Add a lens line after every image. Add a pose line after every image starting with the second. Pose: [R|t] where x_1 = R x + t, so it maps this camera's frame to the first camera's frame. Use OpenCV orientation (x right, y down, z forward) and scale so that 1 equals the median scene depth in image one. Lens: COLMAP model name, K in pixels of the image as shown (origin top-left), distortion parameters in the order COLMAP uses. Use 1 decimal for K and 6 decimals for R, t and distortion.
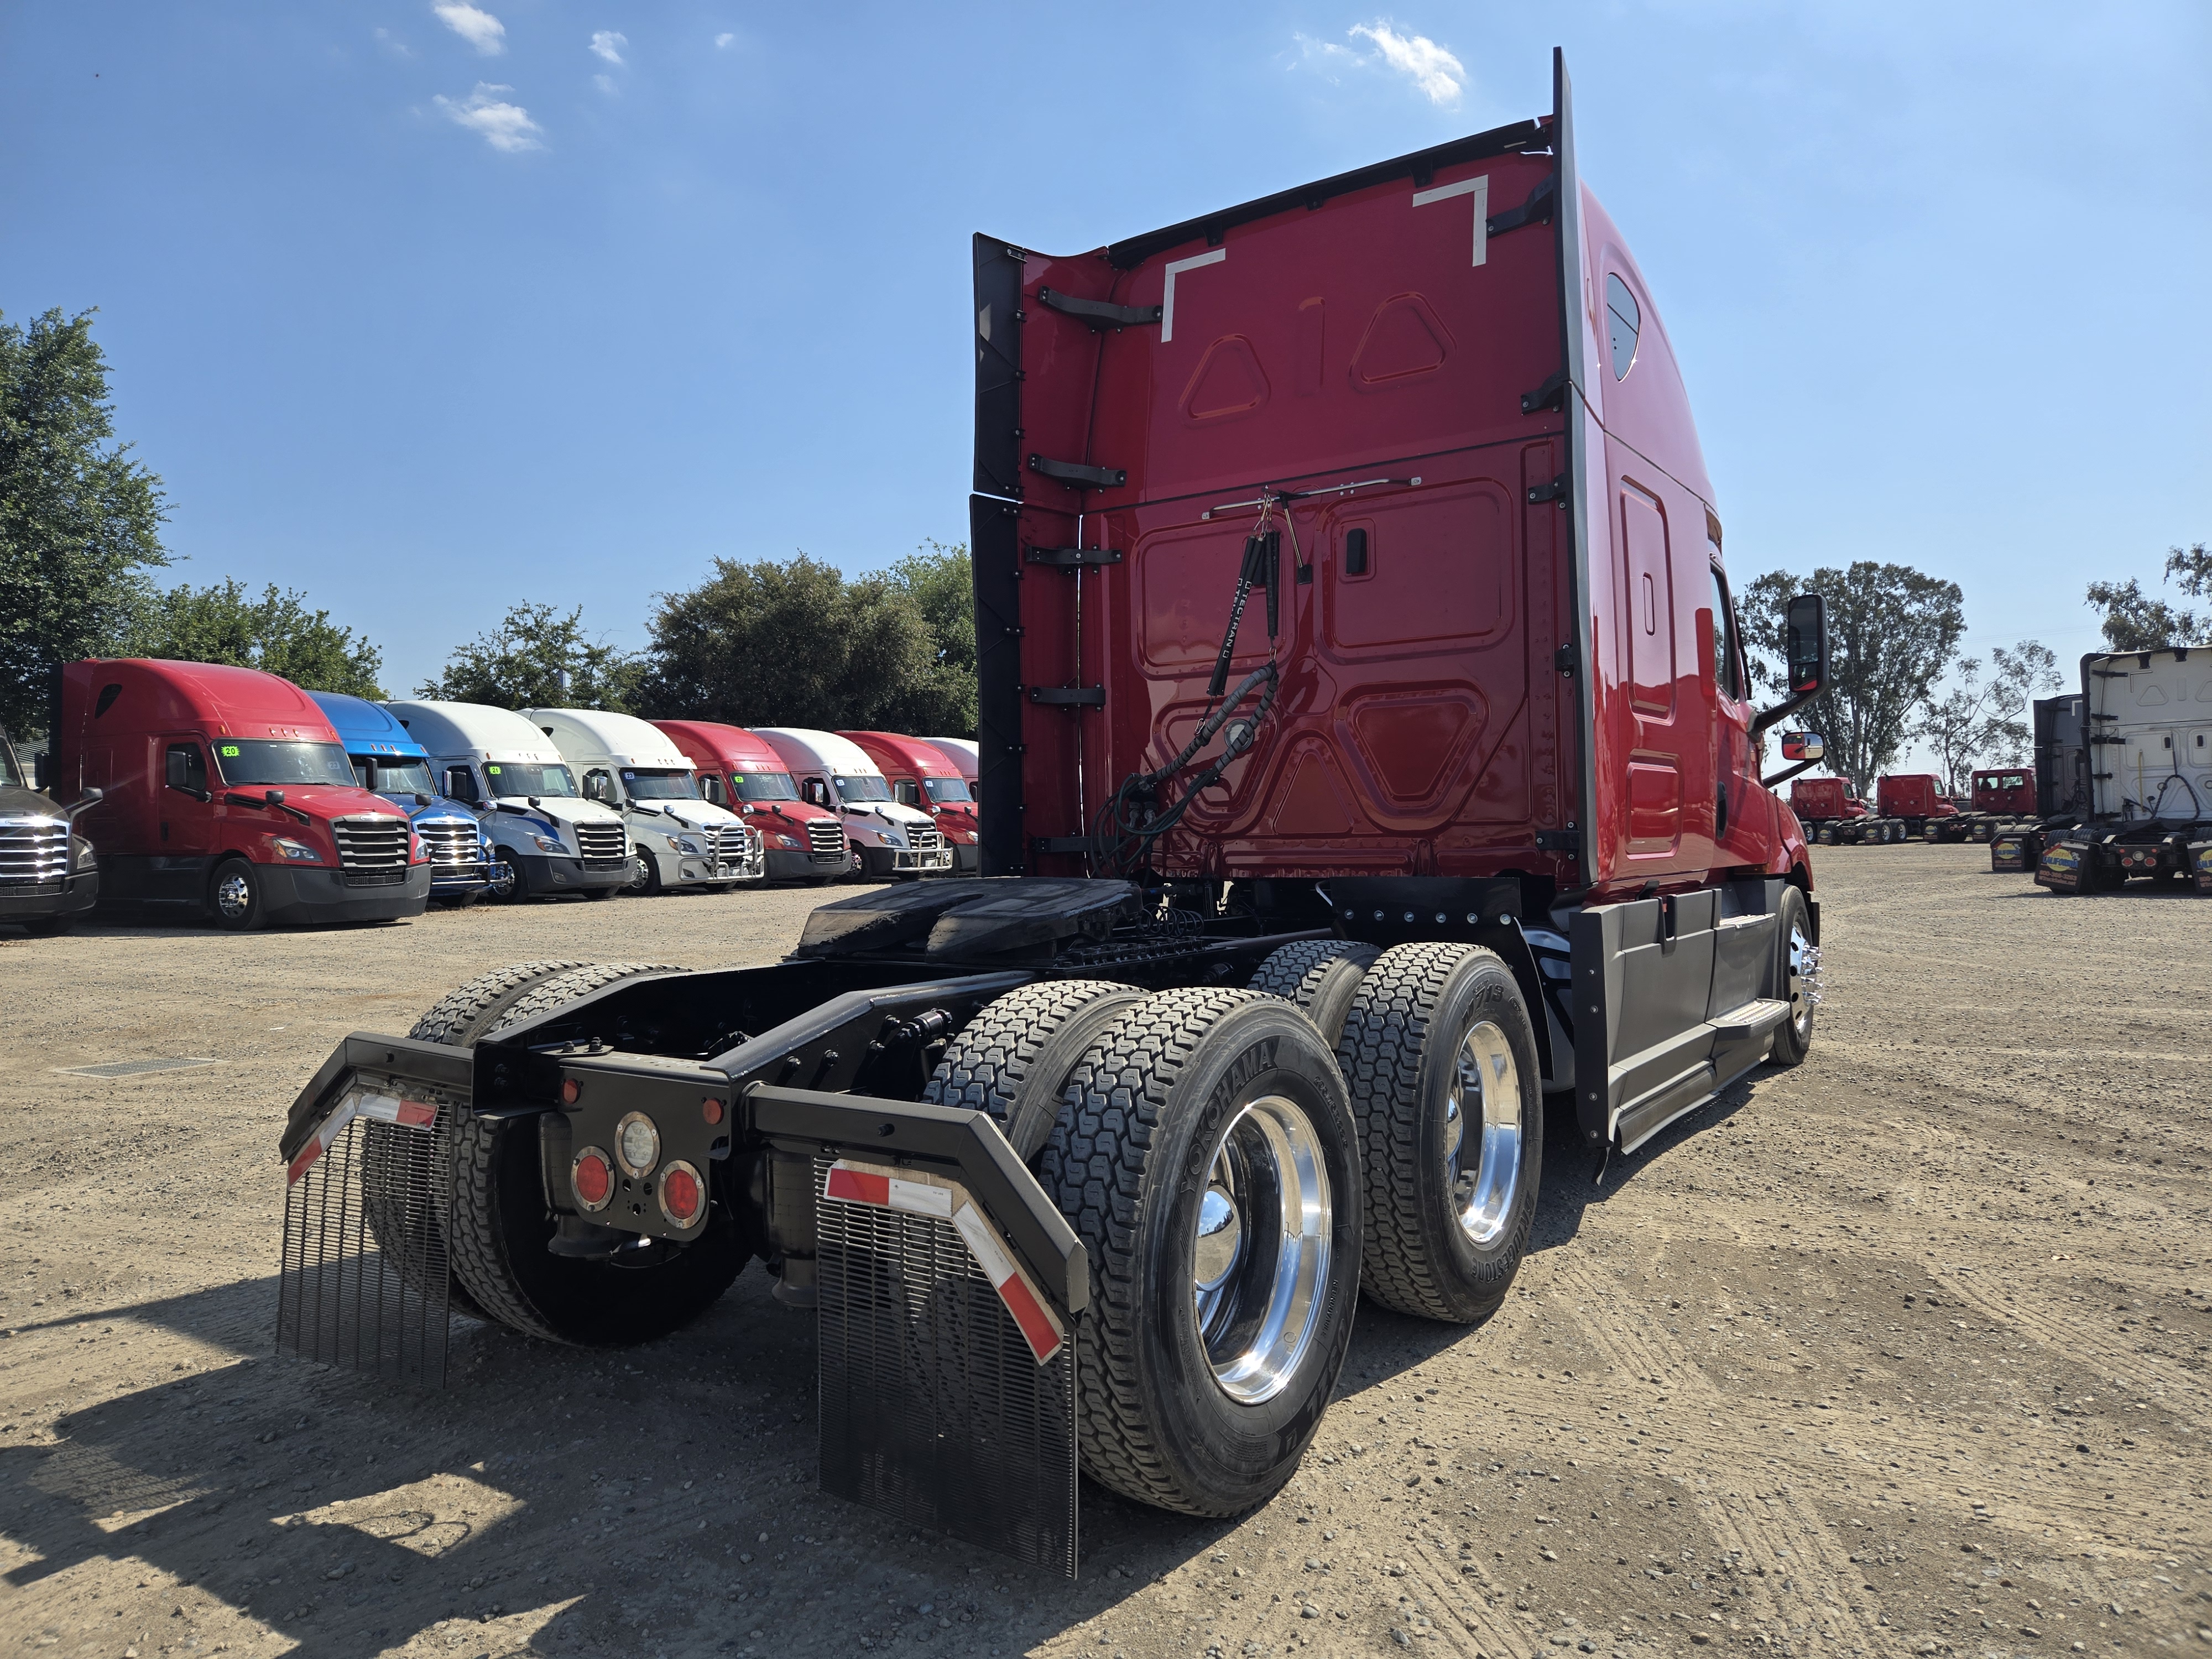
lens RADIAL K [[1468.0, 0, 1084.4], [0, 1468.0, 815.0], [0, 0, 1]] dist [0.073431, -0.057467]
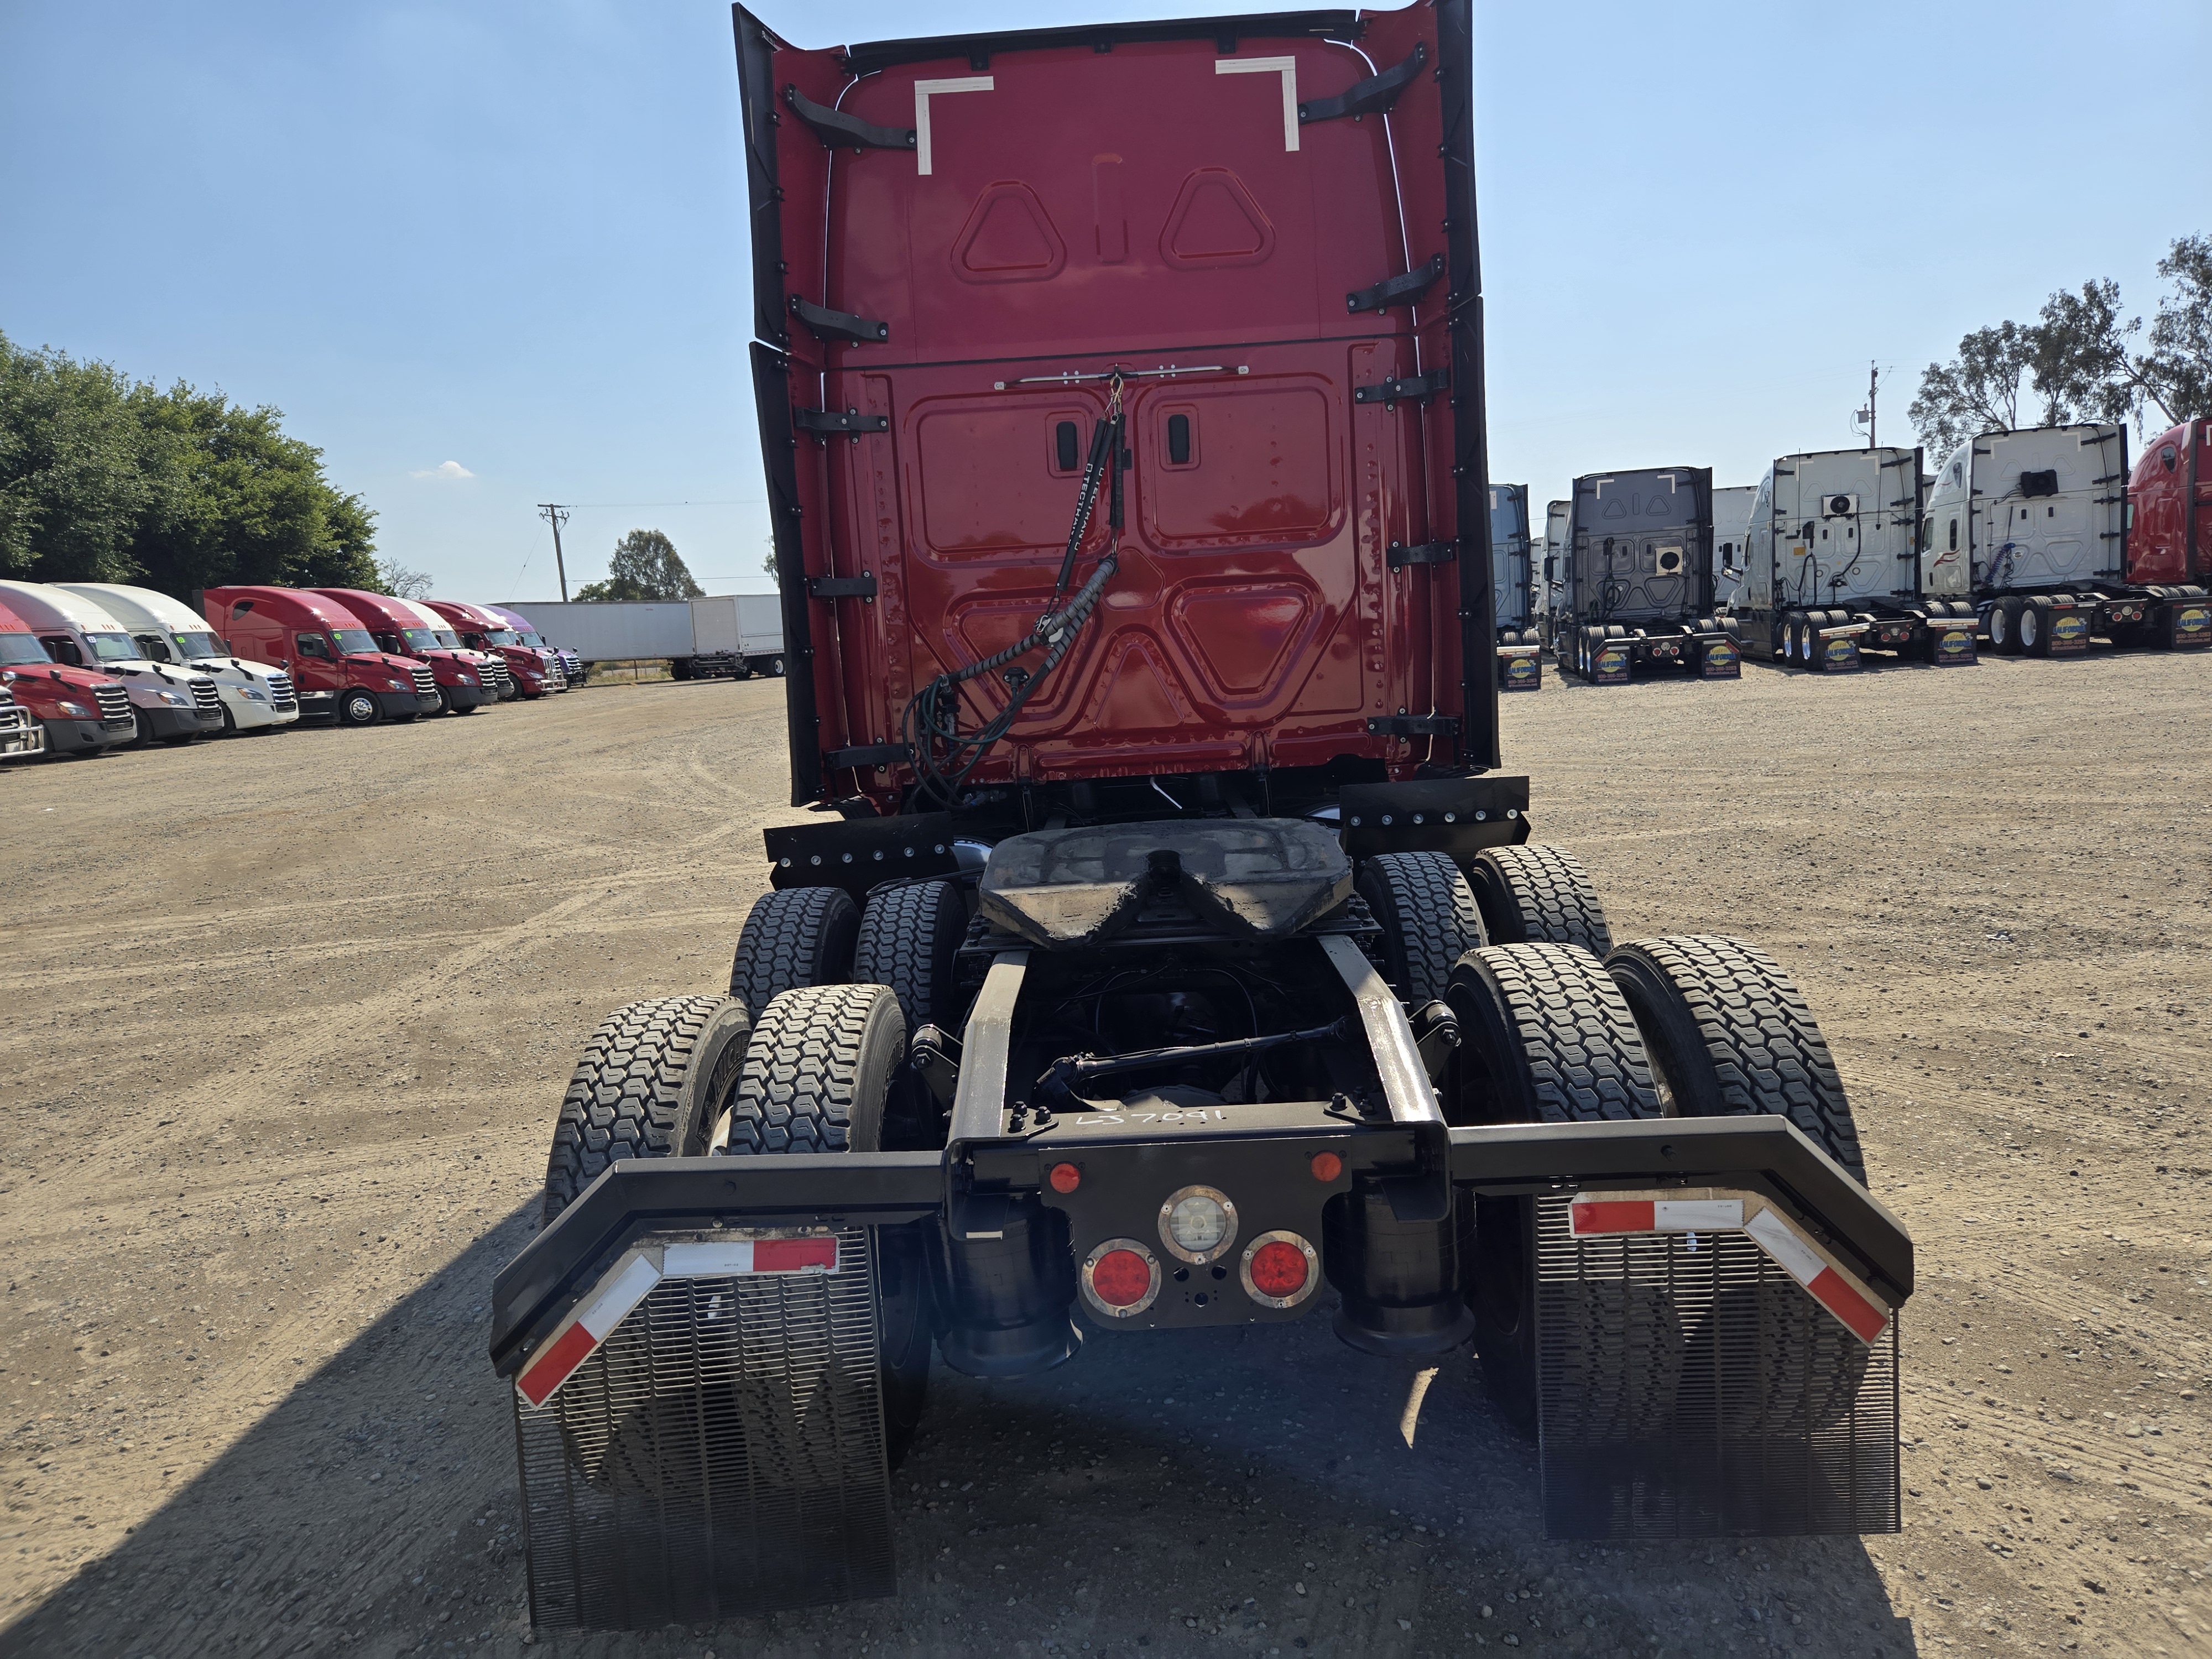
lens RADIAL K [[1474.3, 0, 1103.3], [0, 1474.3, 808.1], [0, 0, 1]] dist [0.071168, -0.056196]
pose [[0.831093, -0.098789, 0.547289, -0.373276], [0.038005, 0.991885, 0.121327, -0.051483], [-0.554833, -0.080035, 0.828103, 0.179579]]
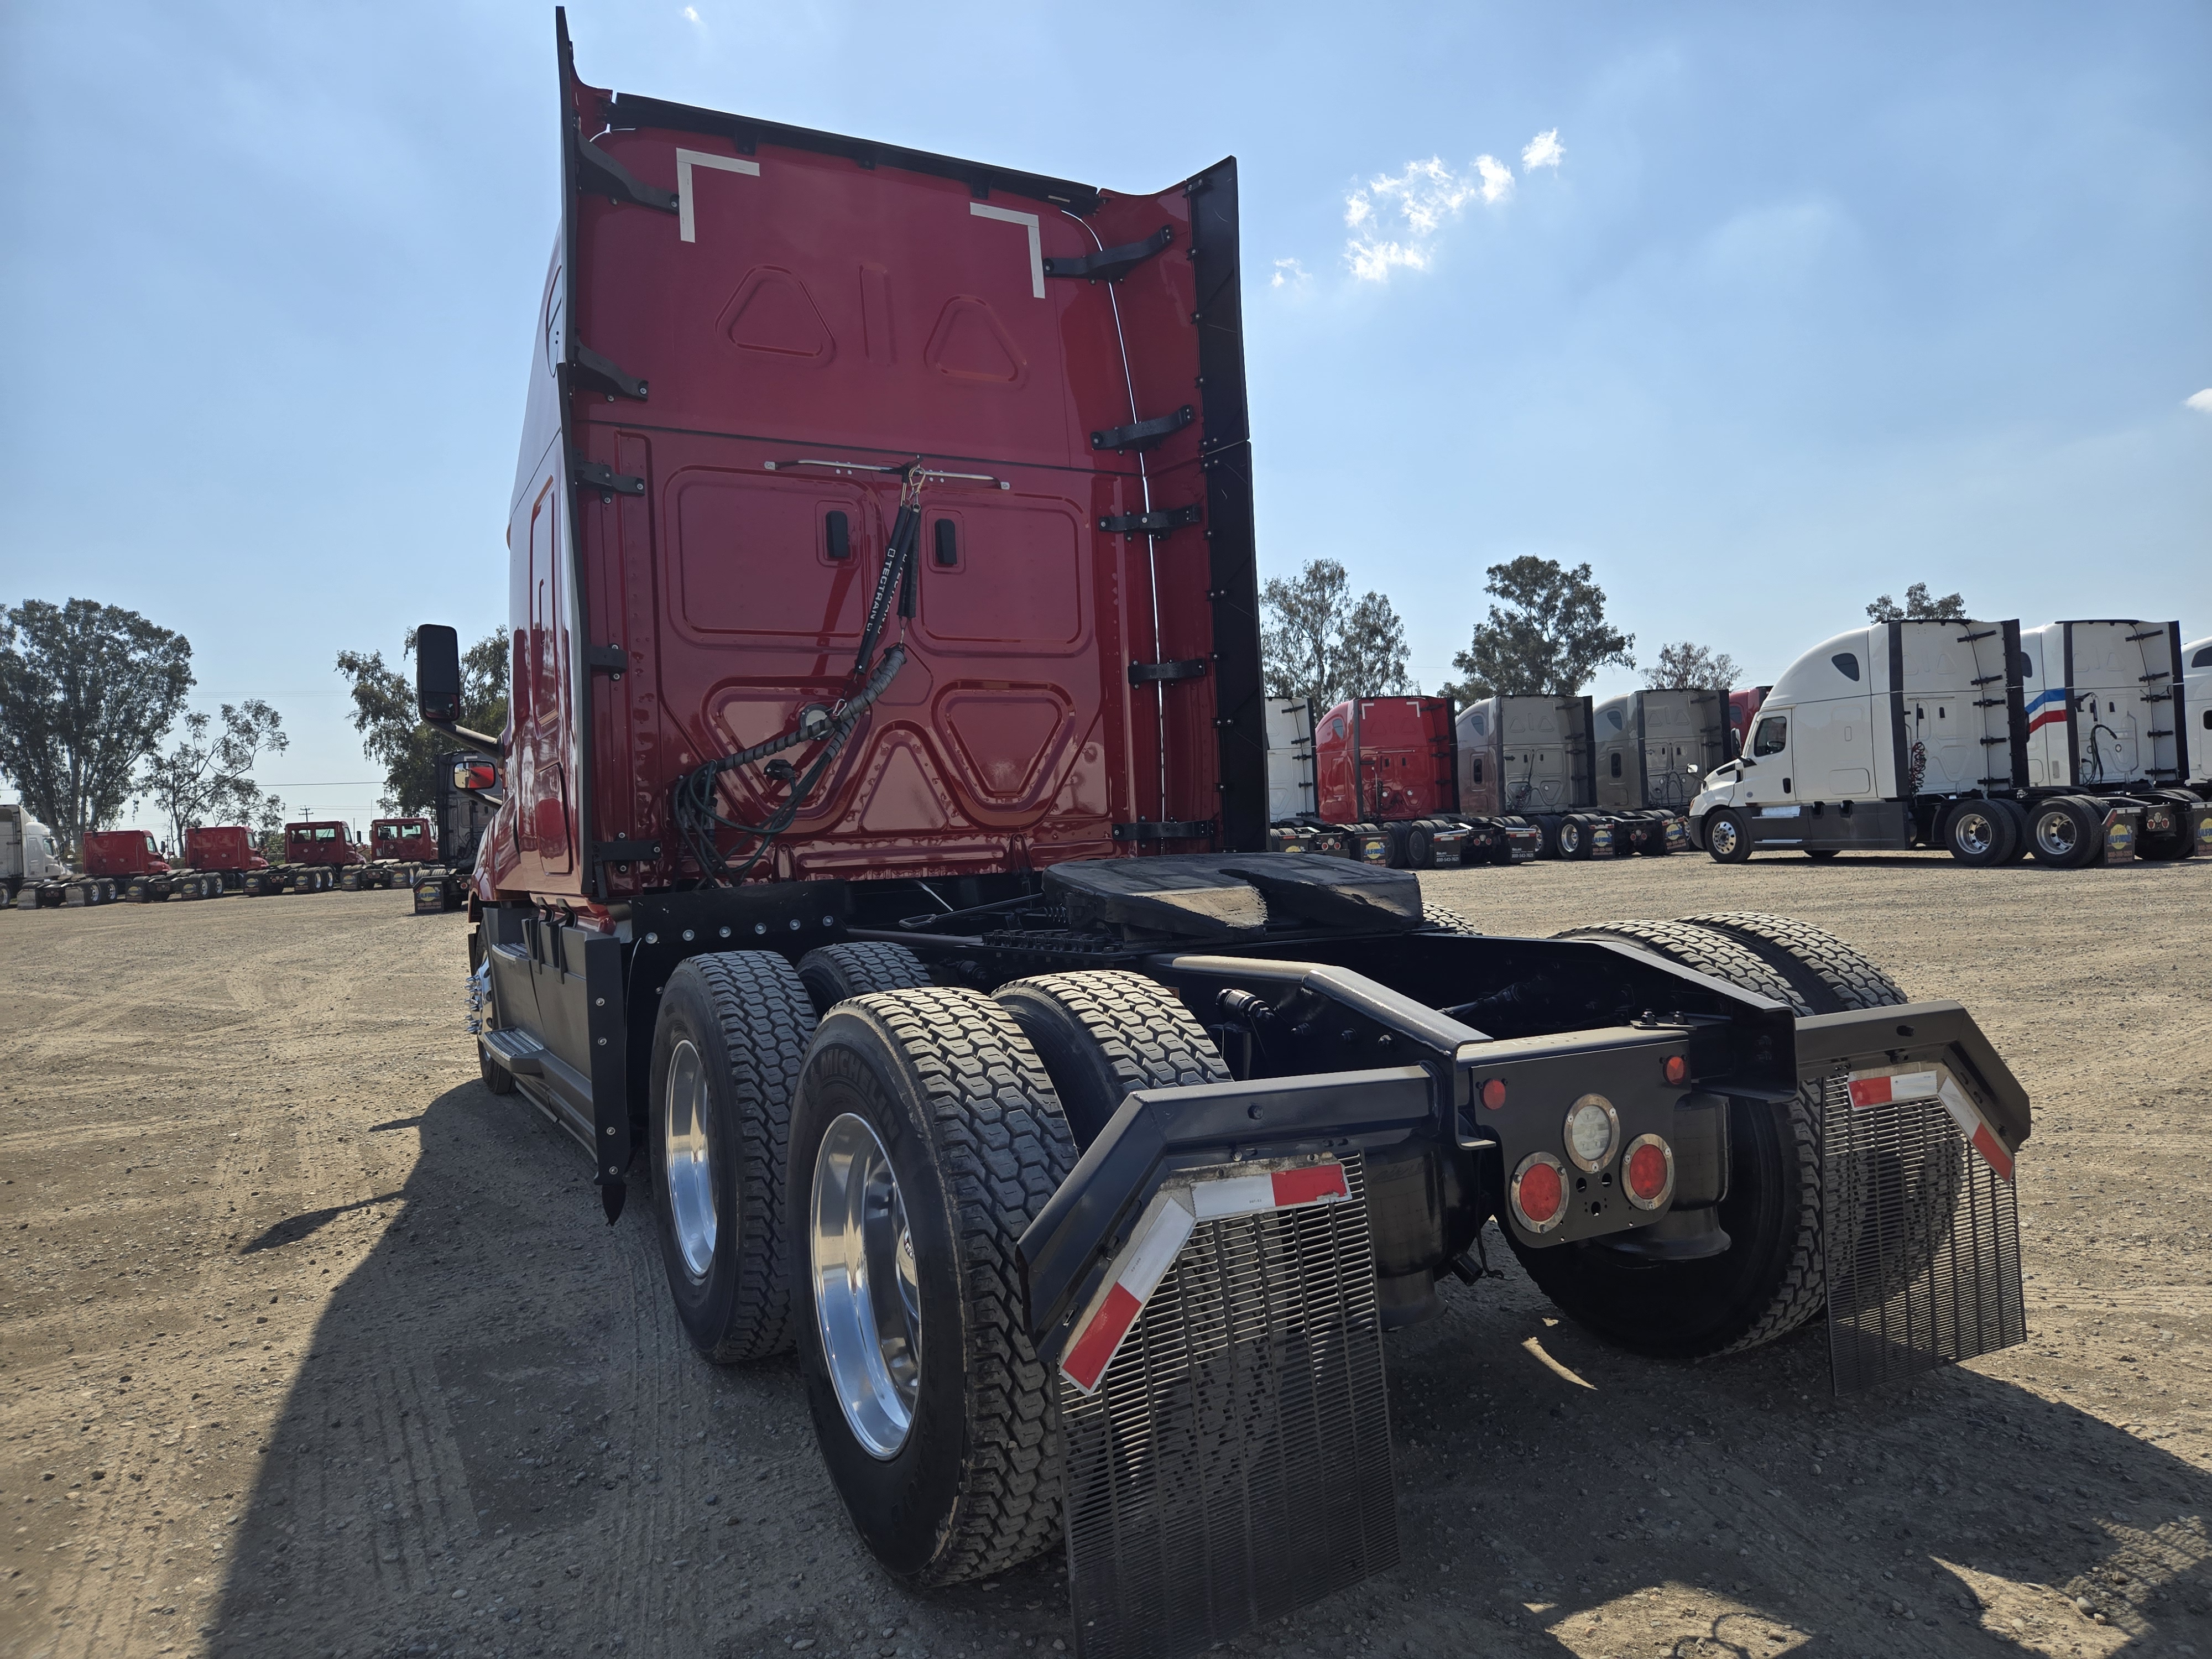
lens RADIAL K [[1481.4, 0, 1106.0], [0, 1481.4, 829.5], [0, 0, 1]] dist [0.073611, -0.062730]
pose [[0.457357, 0.003423, 0.889277, -0.579250], [0.022358, 0.999632, -0.015347, 0.026729], [-0.889002, 0.026901, 0.457112, 0.412370]]
